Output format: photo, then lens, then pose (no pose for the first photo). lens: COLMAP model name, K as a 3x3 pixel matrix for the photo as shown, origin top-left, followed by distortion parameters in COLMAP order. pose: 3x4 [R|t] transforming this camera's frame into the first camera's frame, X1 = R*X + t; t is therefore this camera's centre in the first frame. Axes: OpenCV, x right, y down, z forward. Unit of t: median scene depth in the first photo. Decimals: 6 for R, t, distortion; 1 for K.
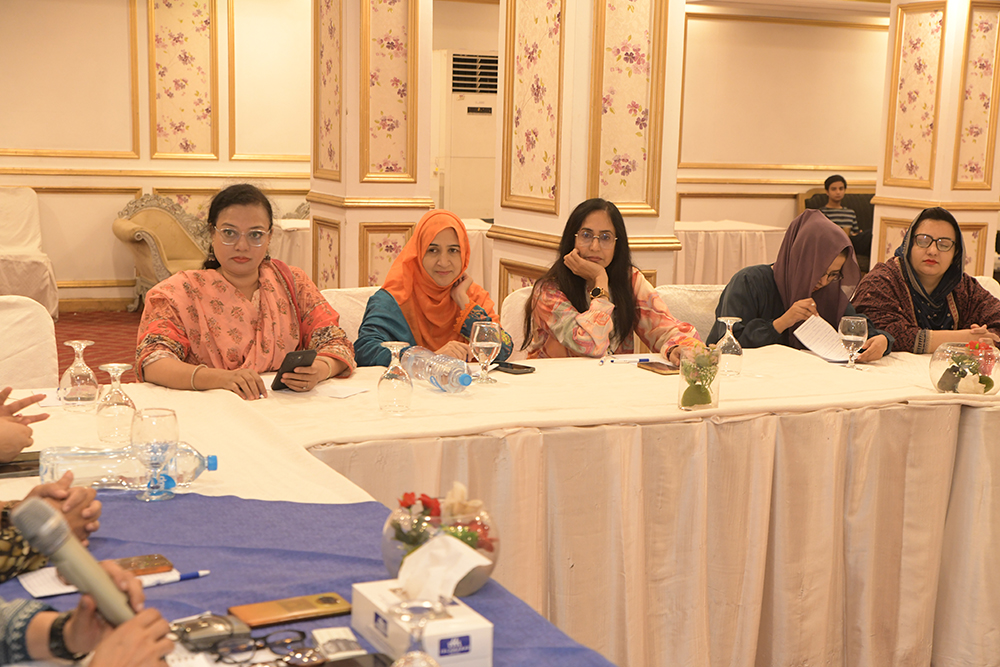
lens RADIAL K [[1460.3, 0, 506.6], [0, 1460.3, 329.2], [0, 0, 1]] dist [0.061344, 0.000000]
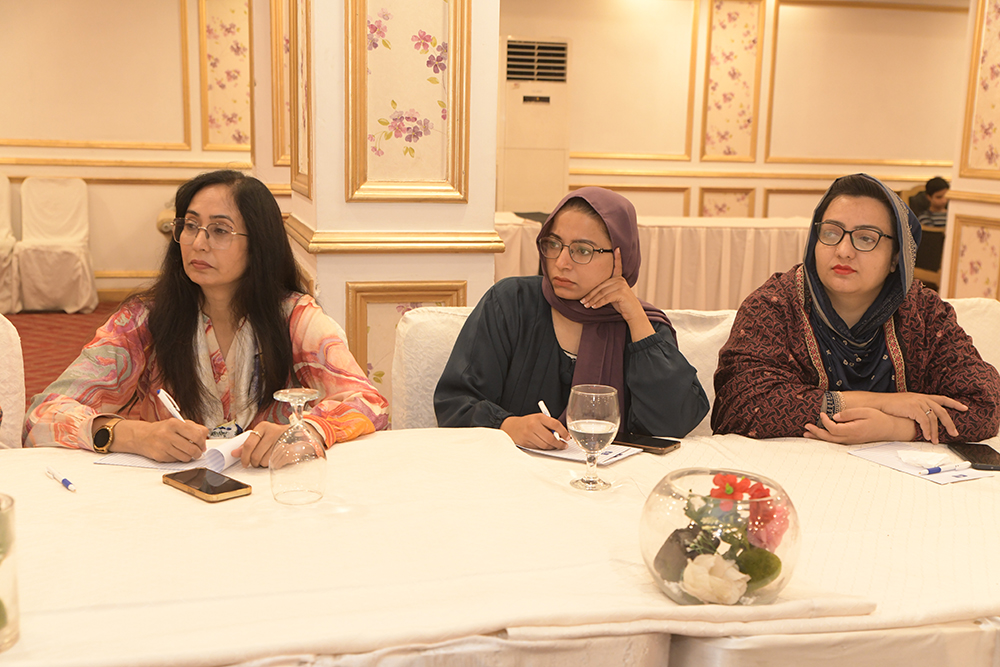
lens RADIAL K [[1197.4, 0, 500.4], [0, 1197.4, 341.5], [0, 0, 1]] dist [0.016926, 0.000000]
pose [[0.981446, 0.028692, -0.189578, 0.124769], [-0.023408, 0.999274, 0.030056, -0.016181], [0.190303, -0.025061, 0.981405, 0.248543]]
